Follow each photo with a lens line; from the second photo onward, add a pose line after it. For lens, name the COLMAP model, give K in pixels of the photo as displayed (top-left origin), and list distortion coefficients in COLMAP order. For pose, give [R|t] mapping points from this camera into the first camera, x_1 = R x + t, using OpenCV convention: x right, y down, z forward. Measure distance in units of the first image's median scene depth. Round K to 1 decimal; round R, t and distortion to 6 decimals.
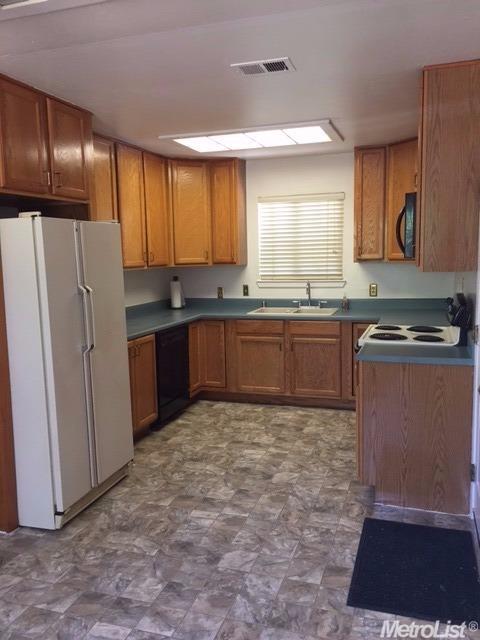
lens RADIAL K [[552.4, 0, 242.3], [0, 552.4, 320.6], [0, 0, 1]] dist [0.066880, -0.069015]
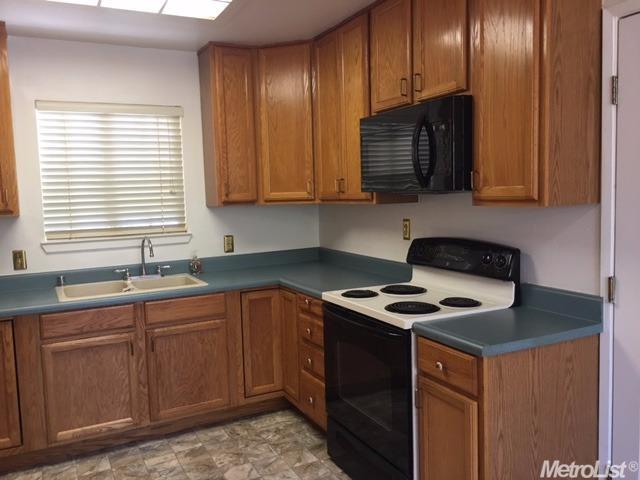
lens RADIAL K [[552.4, 0, 317.7], [0, 552.4, 237.0], [0, 0, 1]] dist [0.066880, -0.069015]
pose [[0.708986, -0.060799, 0.702597, -0.201183], [0.104840, 0.994293, -0.019753, -0.038480], [-0.697386, 0.087664, 0.711314, 0.413158]]
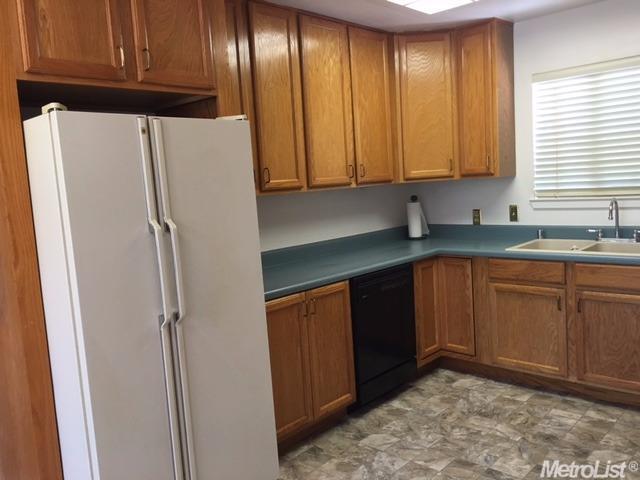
lens RADIAL K [[552.4, 0, 317.7], [0, 552.4, 236.4], [0, 0, 1]] dist [0.066880, -0.069015]
pose [[0.907351, 0.007111, -0.420314, 0.084933], [-0.007435, 0.999972, 0.000868, -0.027440], [0.420308, 0.002338, 0.907378, 0.300406]]
